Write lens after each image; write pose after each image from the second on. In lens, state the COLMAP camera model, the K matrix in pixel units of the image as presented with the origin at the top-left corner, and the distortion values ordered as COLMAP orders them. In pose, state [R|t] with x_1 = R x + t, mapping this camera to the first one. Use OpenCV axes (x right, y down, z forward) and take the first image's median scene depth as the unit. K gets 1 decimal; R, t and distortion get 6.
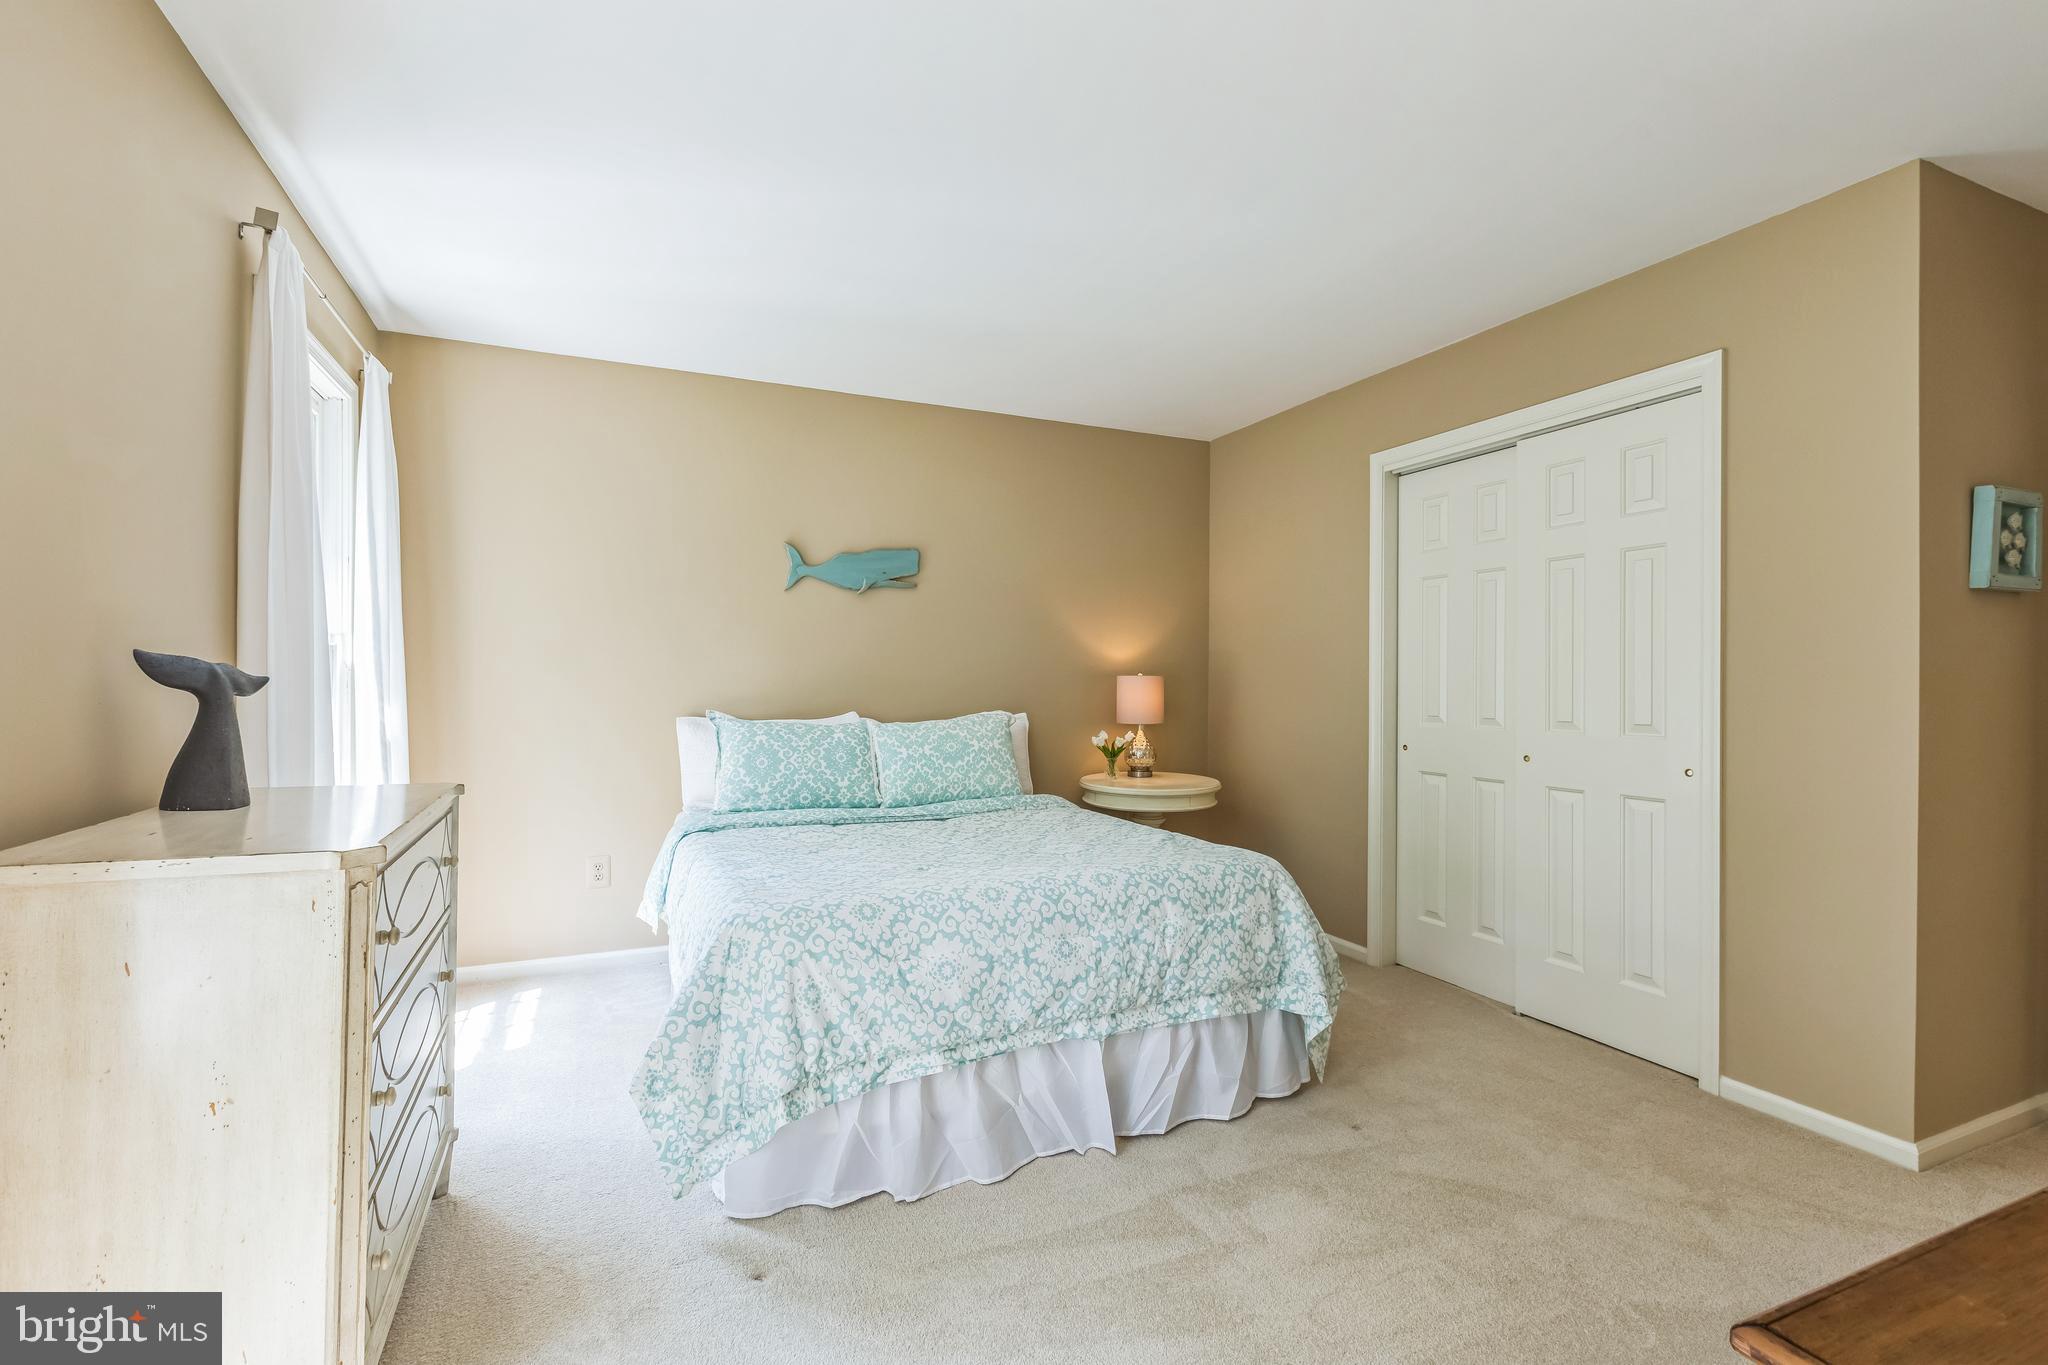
lens RADIAL K [[914.3, 0, 1018.4], [0, 914.3, 670.9], [0, 0, 1]] dist [0.001611, 0.000022]
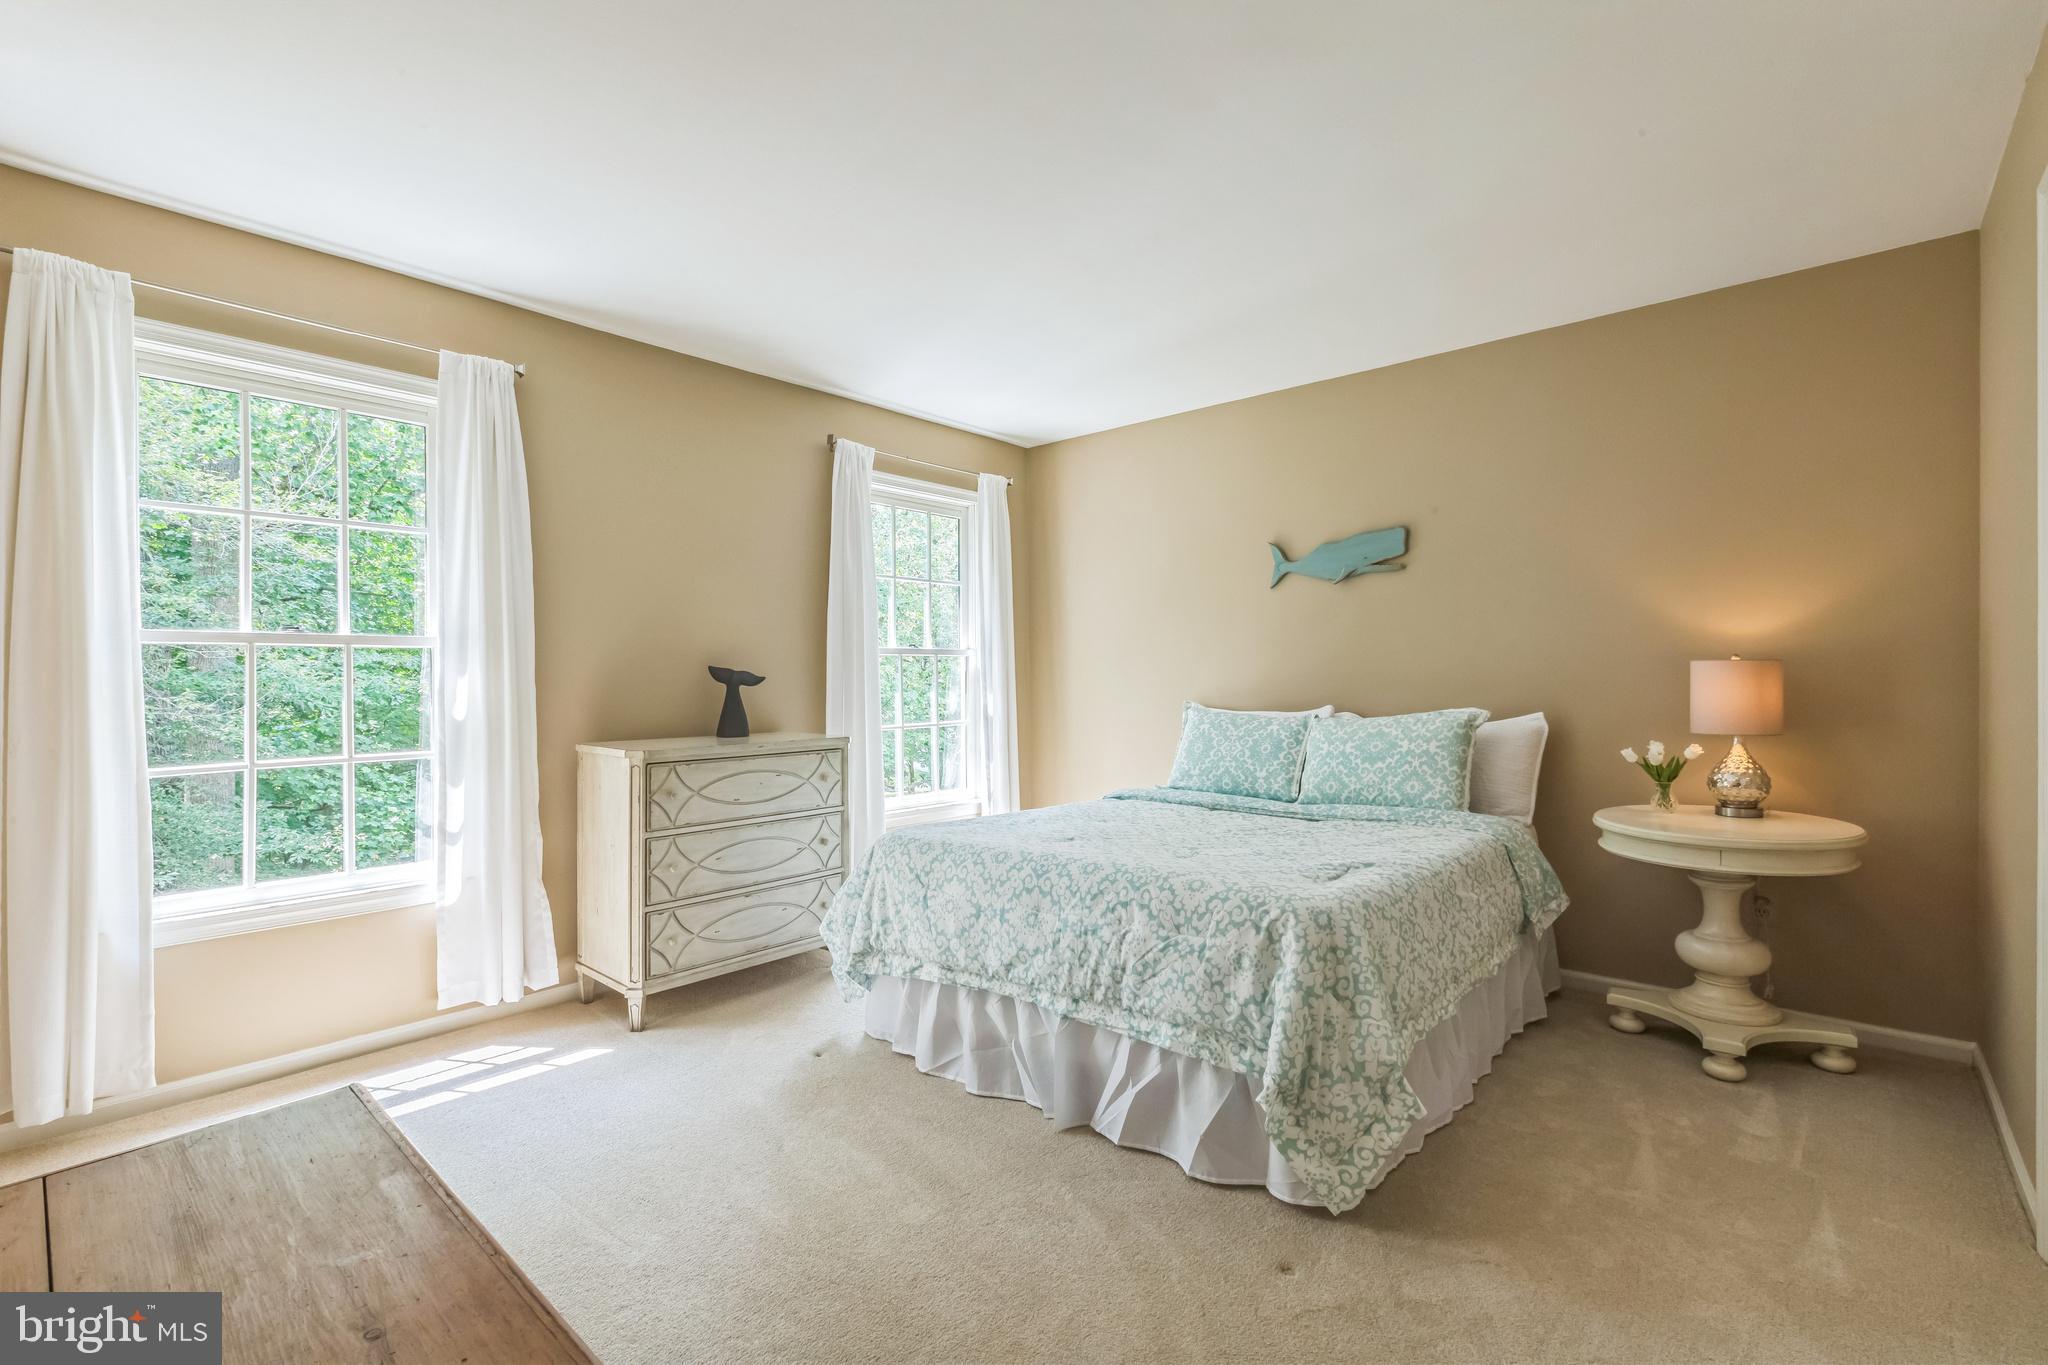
lens RADIAL K [[914.3, 0, 1018.4], [0, 914.3, 670.9], [0, 0, 1]] dist [0.001611, 0.000022]
pose [[0.408655, -0.015564, -0.912556, 0.963118], [0.019360, 0.999777, -0.008382, 0.015950], [0.912484, -0.014242, 0.408865, 0.503901]]
